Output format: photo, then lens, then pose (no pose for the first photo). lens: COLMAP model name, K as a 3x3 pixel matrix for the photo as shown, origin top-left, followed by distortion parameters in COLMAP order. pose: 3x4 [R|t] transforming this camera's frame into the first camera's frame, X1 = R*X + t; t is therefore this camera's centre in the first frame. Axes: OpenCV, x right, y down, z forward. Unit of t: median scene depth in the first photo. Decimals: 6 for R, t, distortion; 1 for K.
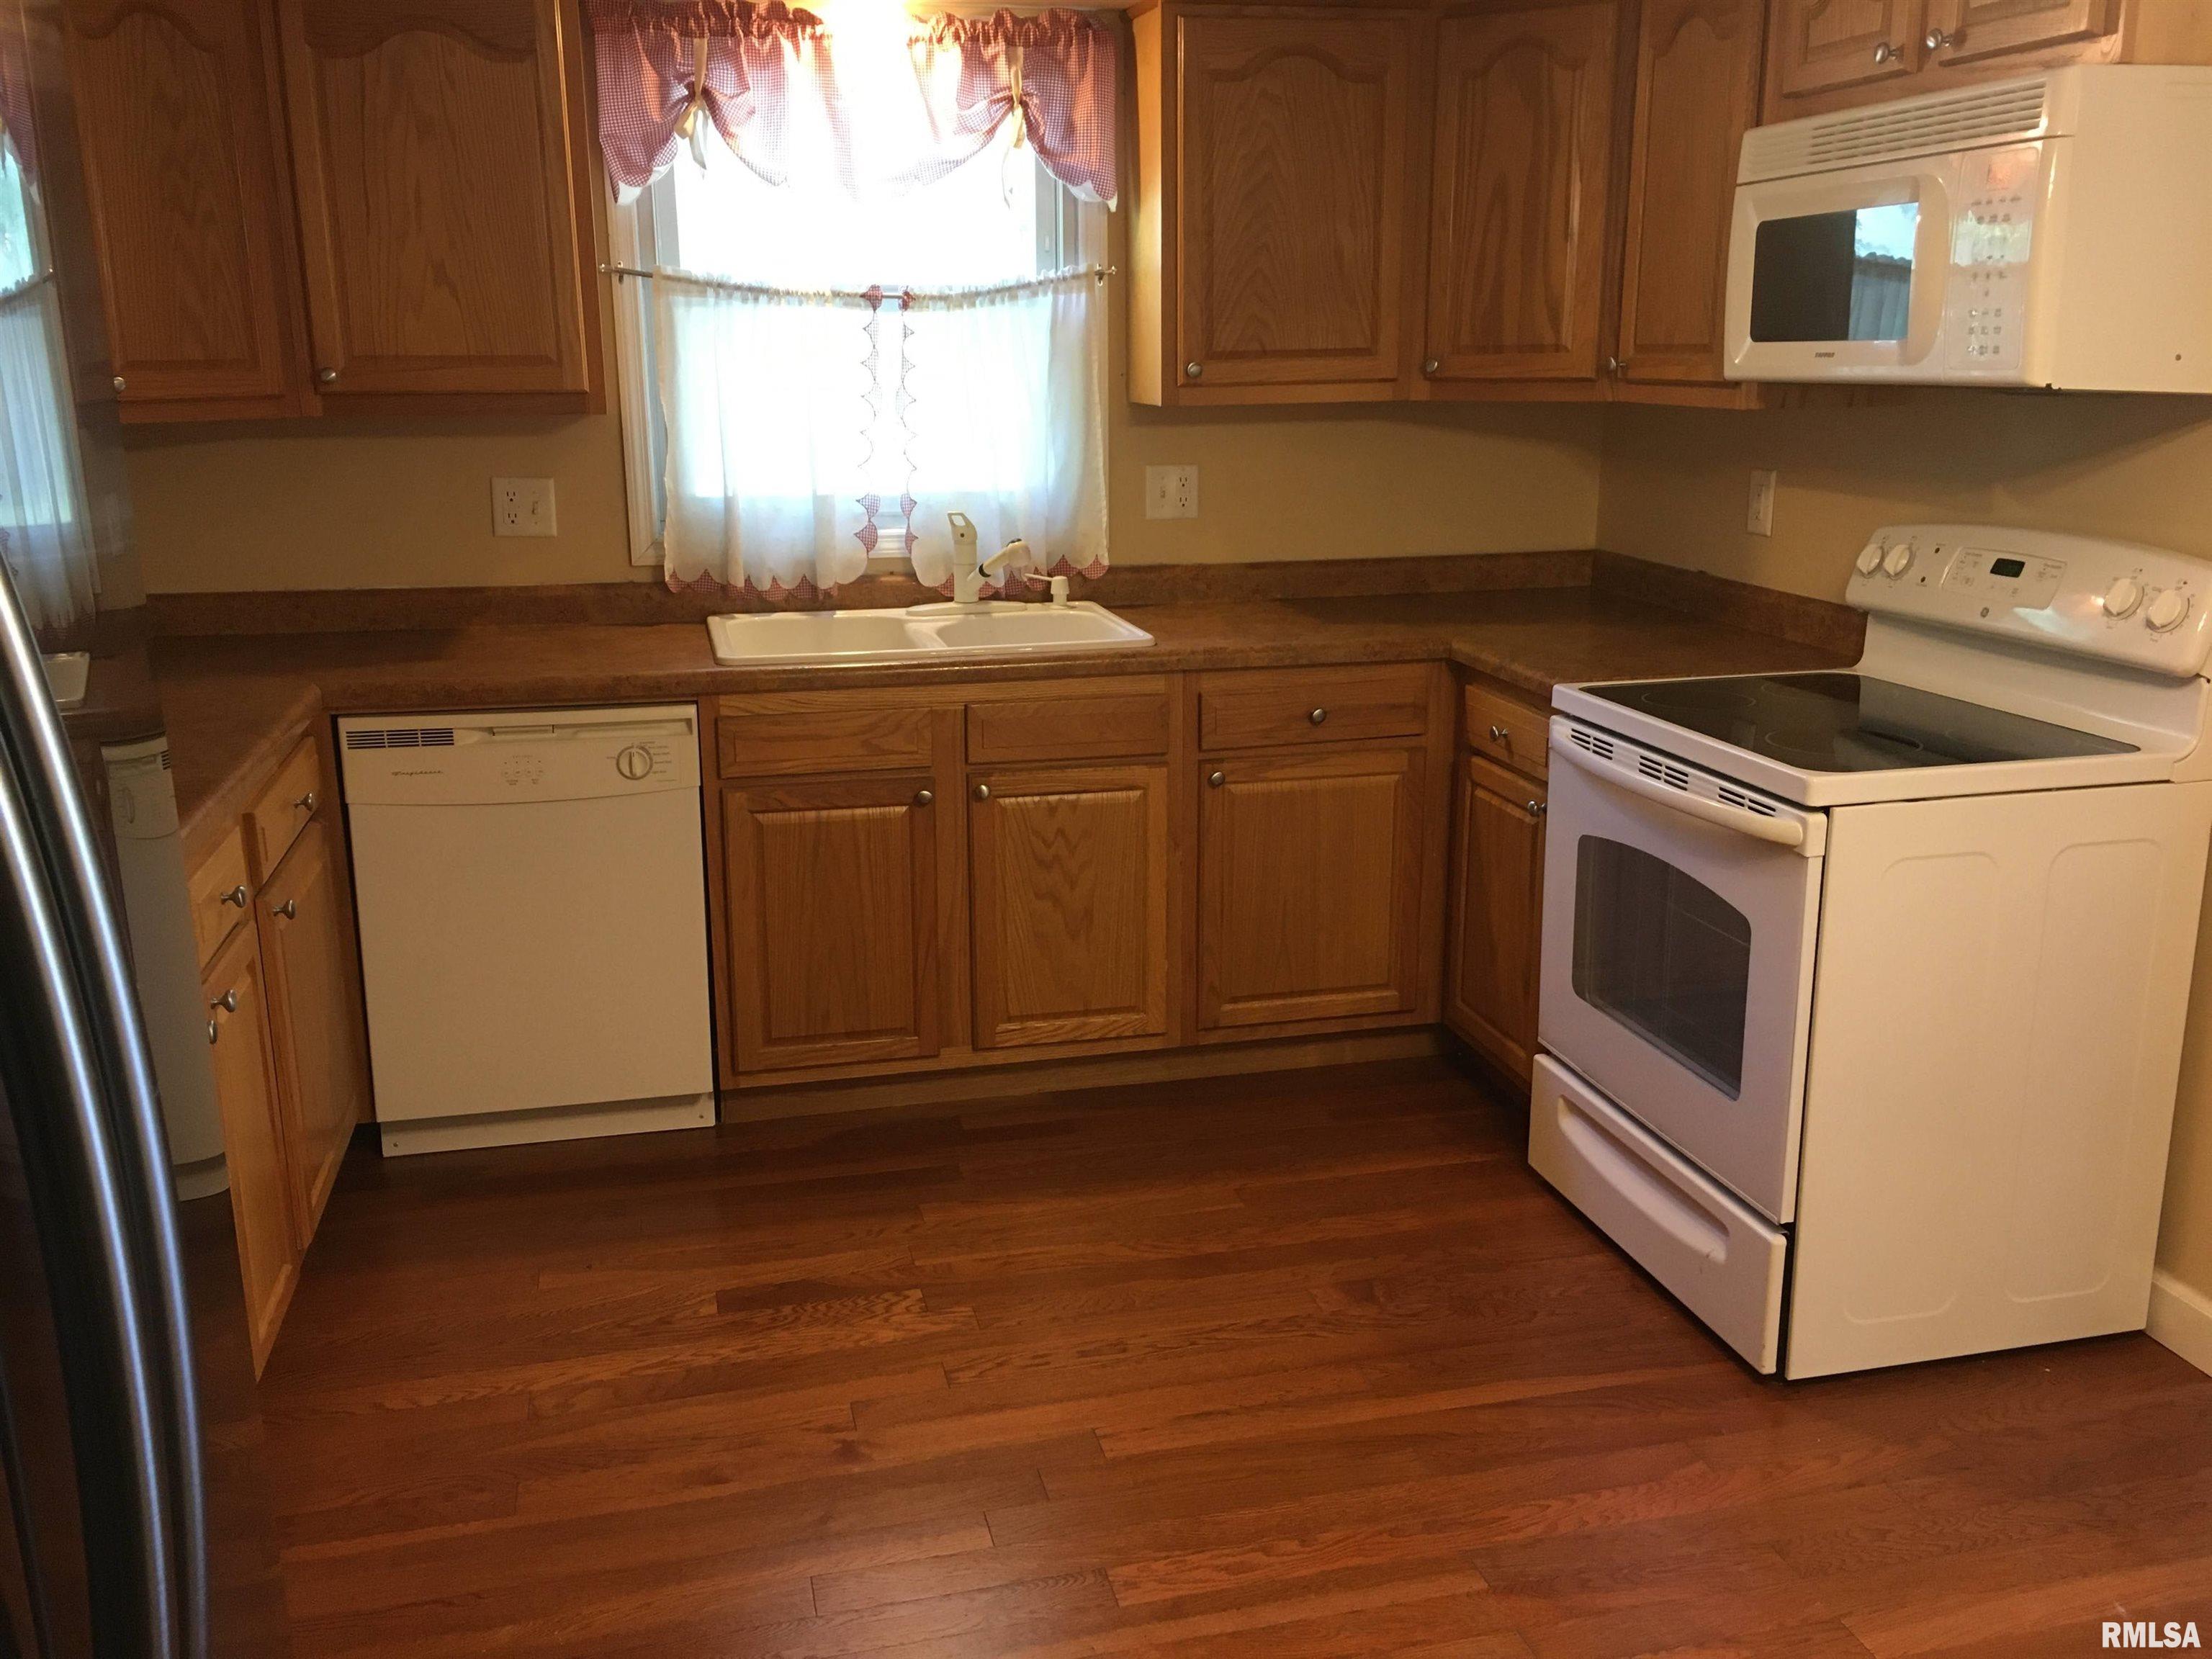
lens RADIAL K [[1897.8, 0, 1108.6], [0, 1897.8, 810.8], [0, 0, 1]] dist [0.036140, -0.020671]
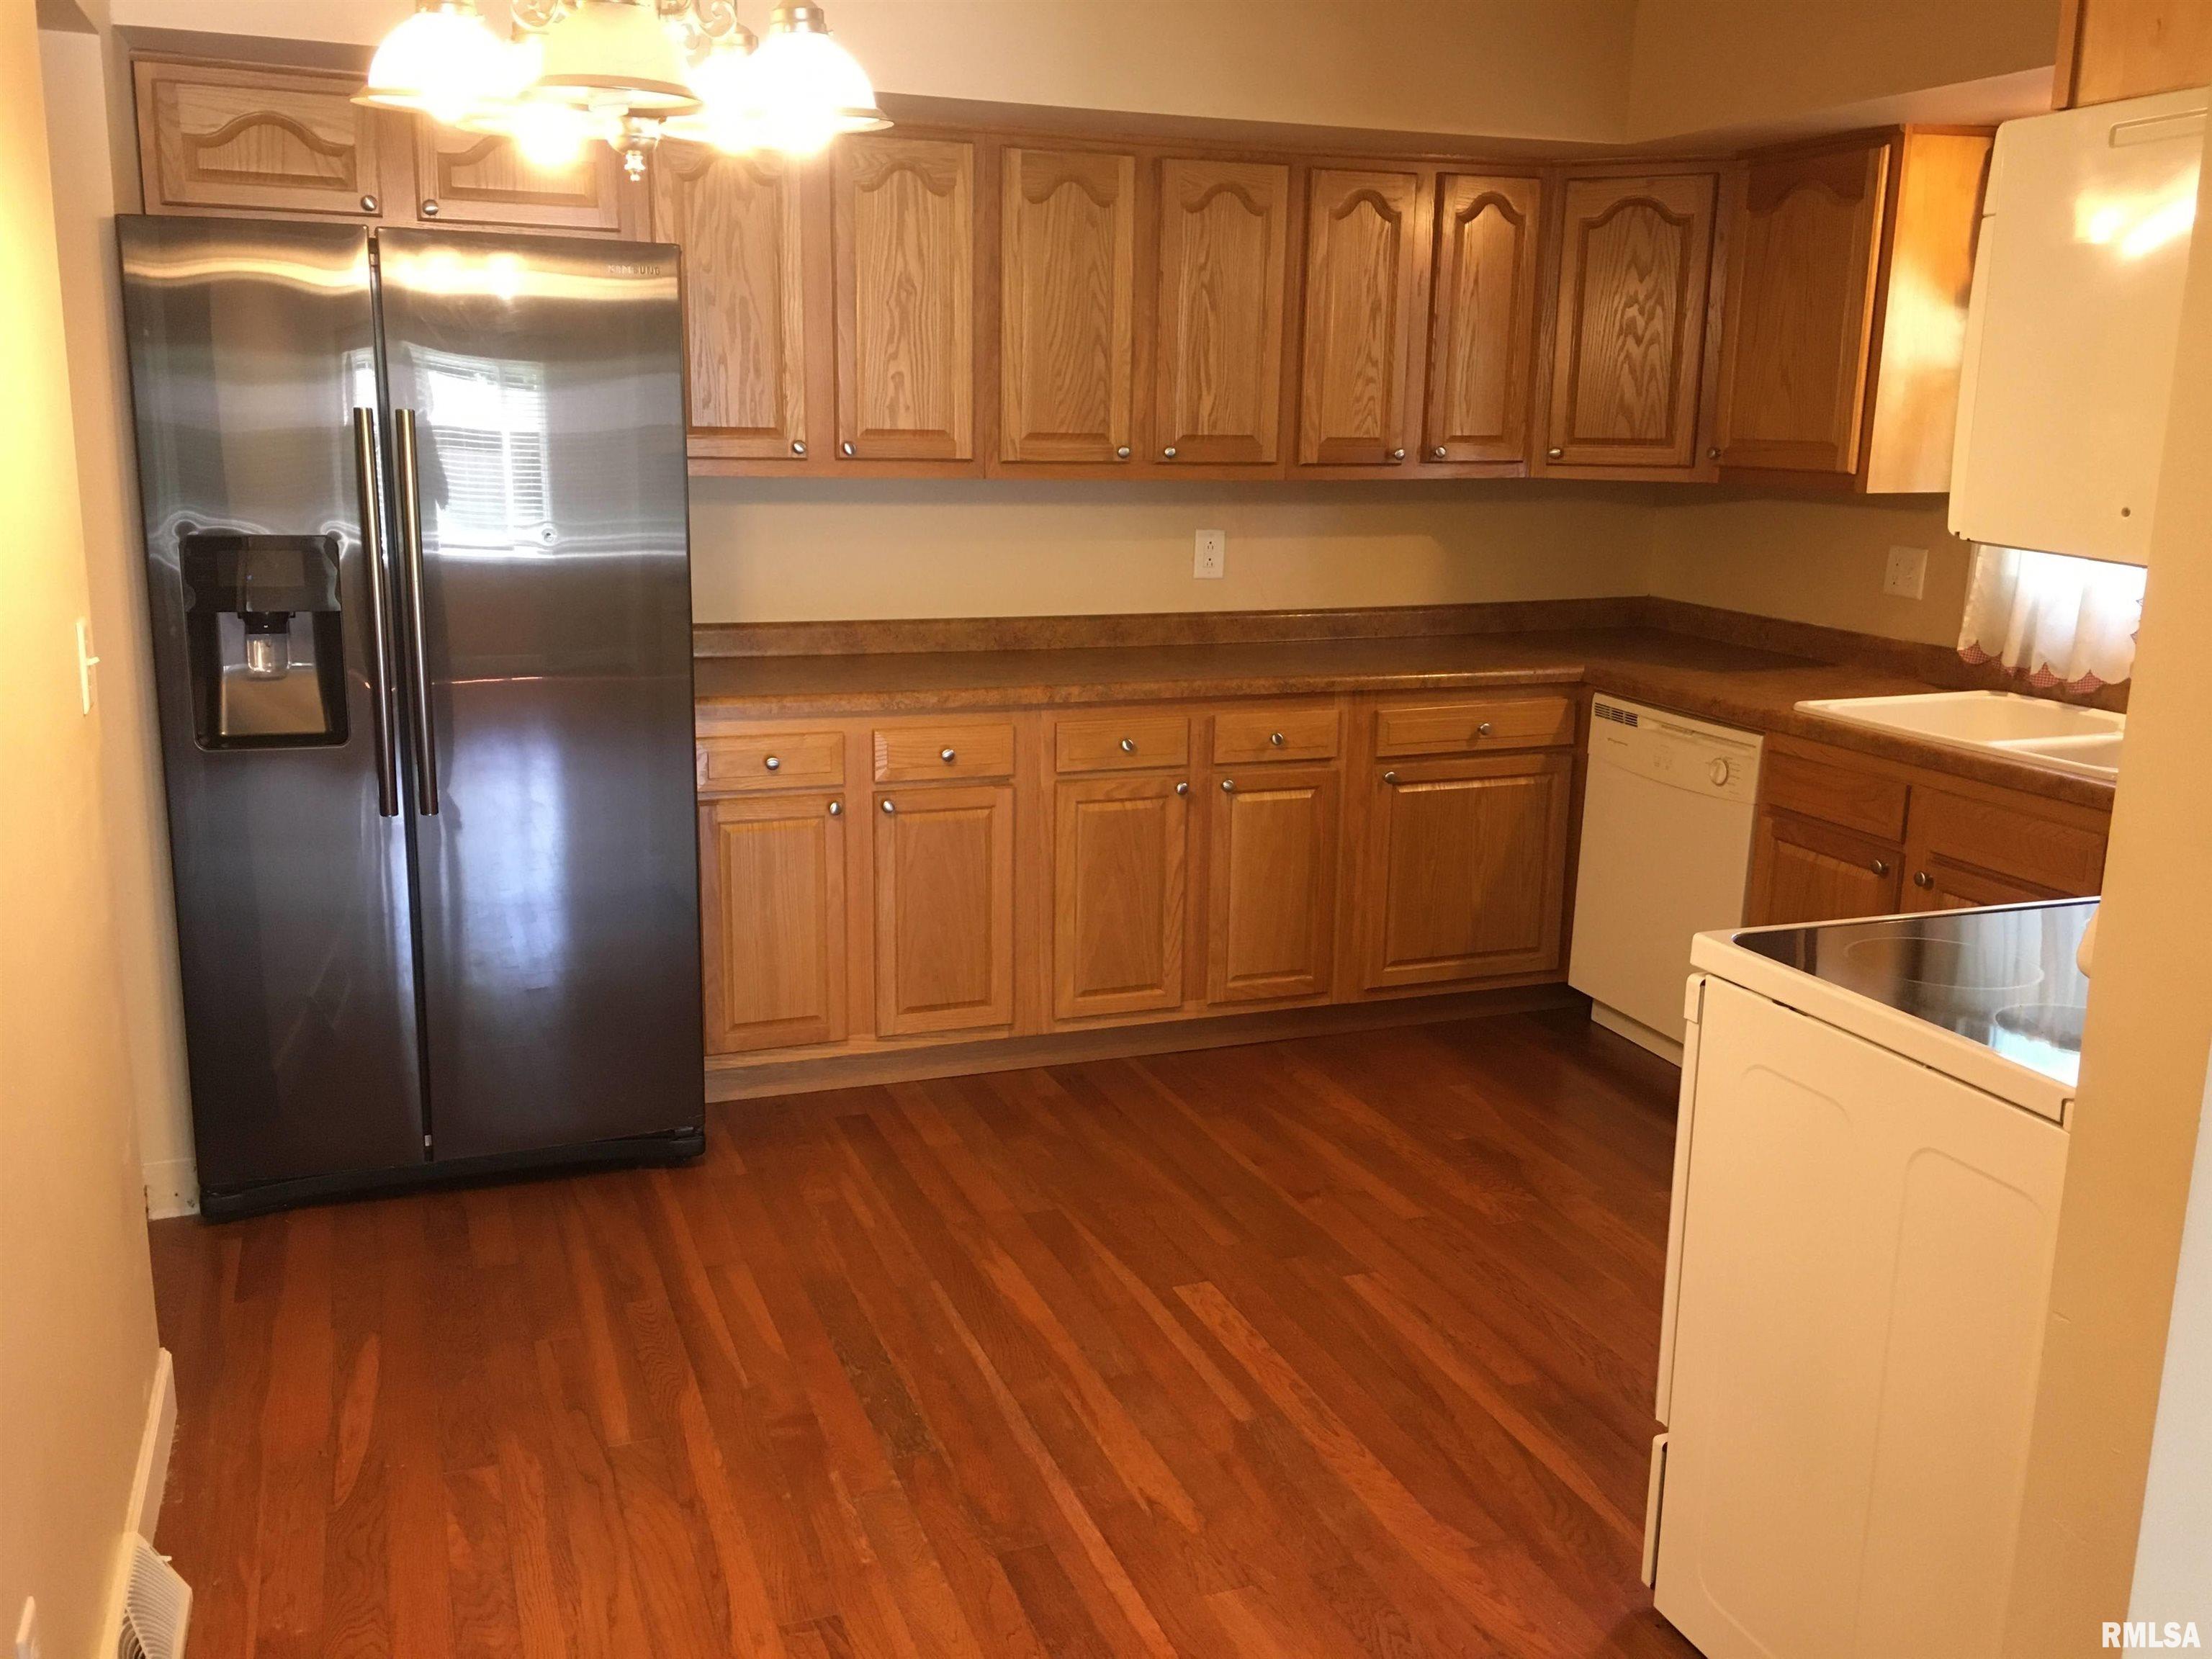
lens RADIAL K [[1897.8, 0, 1097.9], [0, 1897.8, 833.2], [0, 0, 1]] dist [0.036140, -0.020671]
pose [[0.115810, 0.226164, -0.967180, 0.960556], [-0.266051, 0.945215, 0.189171, -0.121678], [0.956977, 0.235412, 0.169636, 0.452095]]
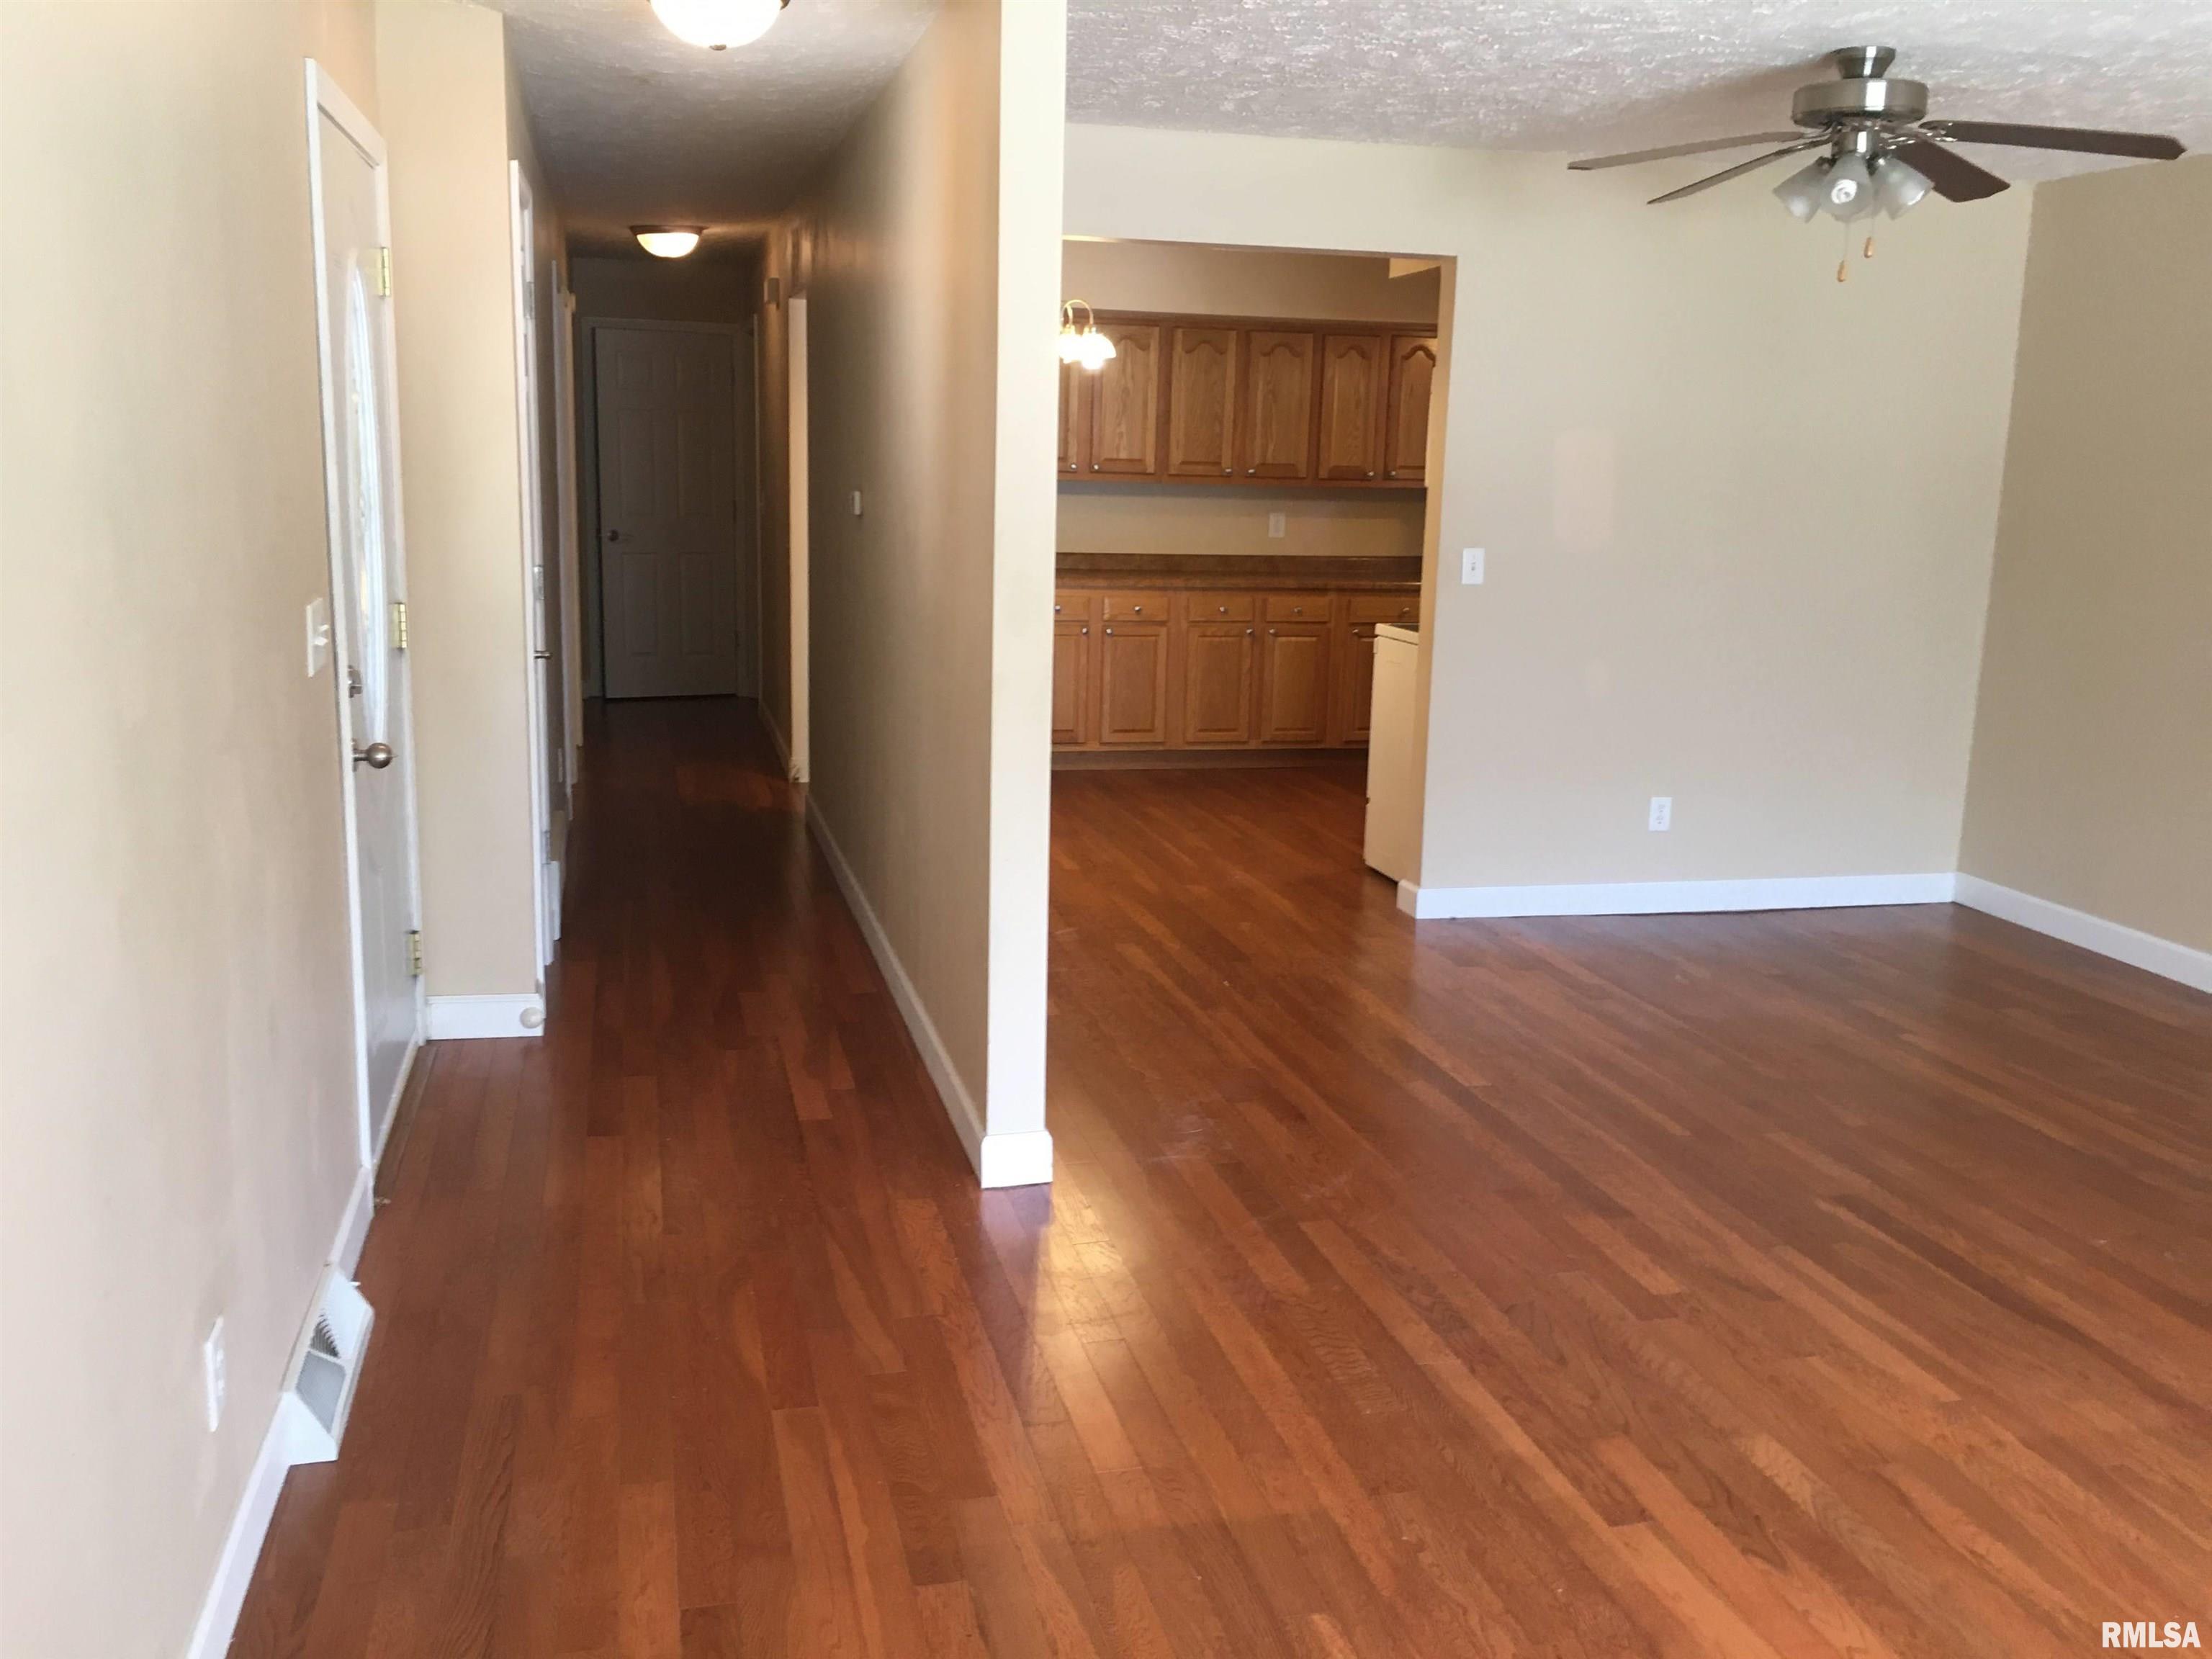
lens RADIAL K [[1897.8, 0, 1112.7], [0, 1897.8, 829.7], [0, 0, 1]] dist [0.036140, -0.020671]
pose [[0.005508, 0.202269, -0.979314, 2.472149], [-0.277370, 0.941211, 0.192839, -0.122132], [0.960747, 0.270570, 0.061288, 0.443367]]
